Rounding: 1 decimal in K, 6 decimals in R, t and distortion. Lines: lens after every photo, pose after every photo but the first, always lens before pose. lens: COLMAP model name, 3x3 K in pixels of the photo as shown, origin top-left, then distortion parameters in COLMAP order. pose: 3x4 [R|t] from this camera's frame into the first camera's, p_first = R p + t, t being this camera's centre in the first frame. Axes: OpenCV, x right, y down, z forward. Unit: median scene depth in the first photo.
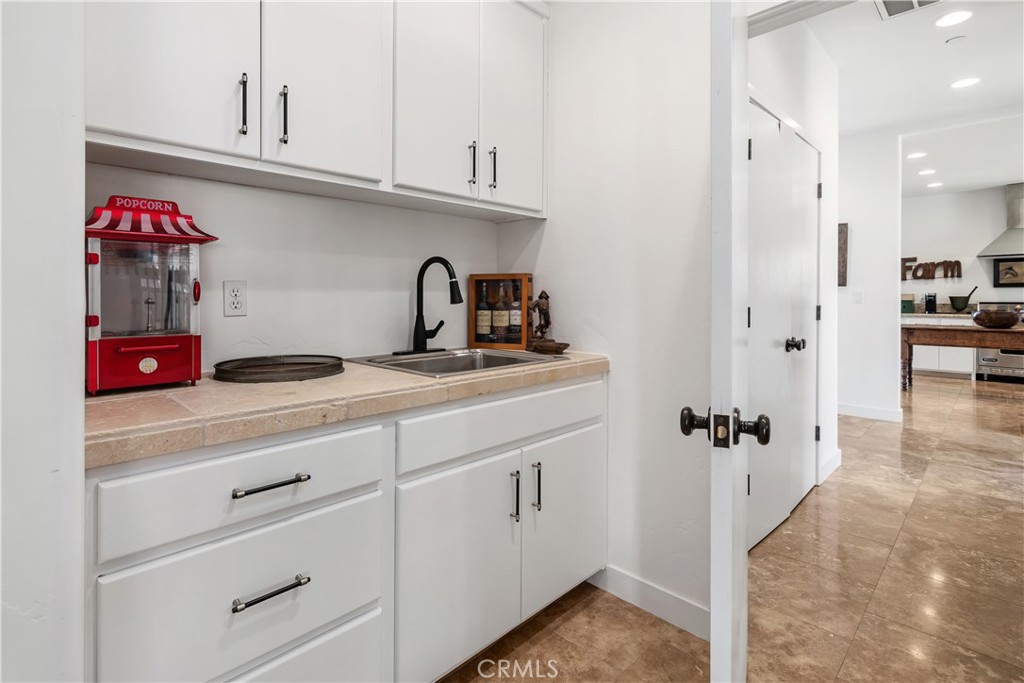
lens RADIAL K [[494.6, 0, 501.0], [0, 494.6, 303.7], [0, 0, 1]] dist [0.000841, 0.000533]
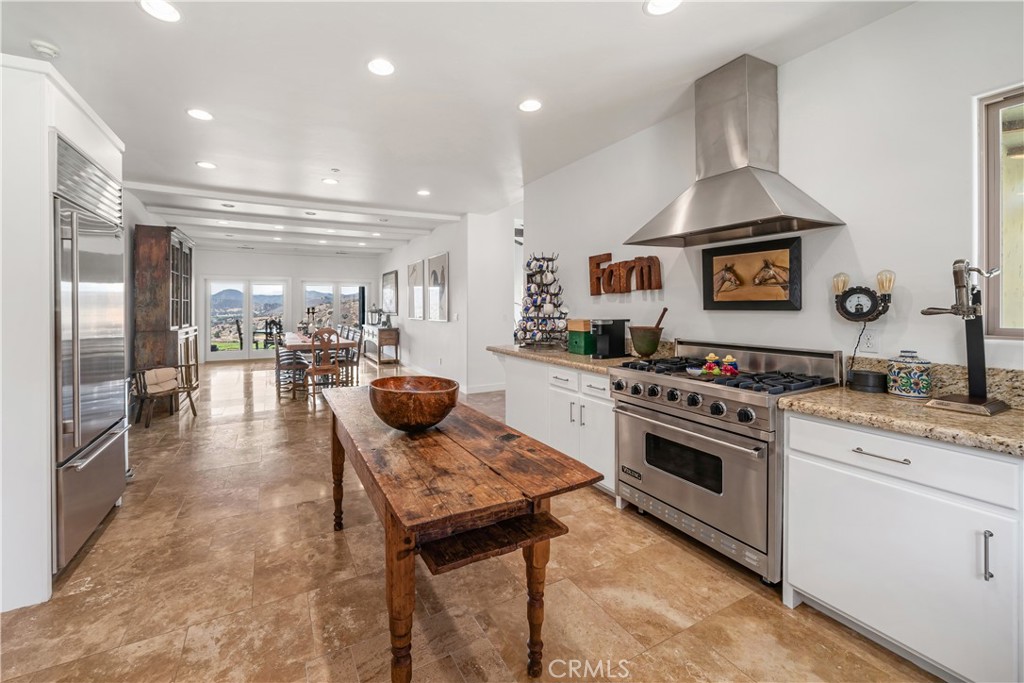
lens RADIAL K [[397.6, 0, 457.7], [0, 397.6, 304.4], [0, 0, 1]] dist [-0.008835, 0.000074]
pose [[0.946689, -0.002812, -0.322137, 0.894911], [-0.001969, 0.999893, -0.014516, -0.032016], [0.322144, 0.014376, 0.946582, 0.567903]]
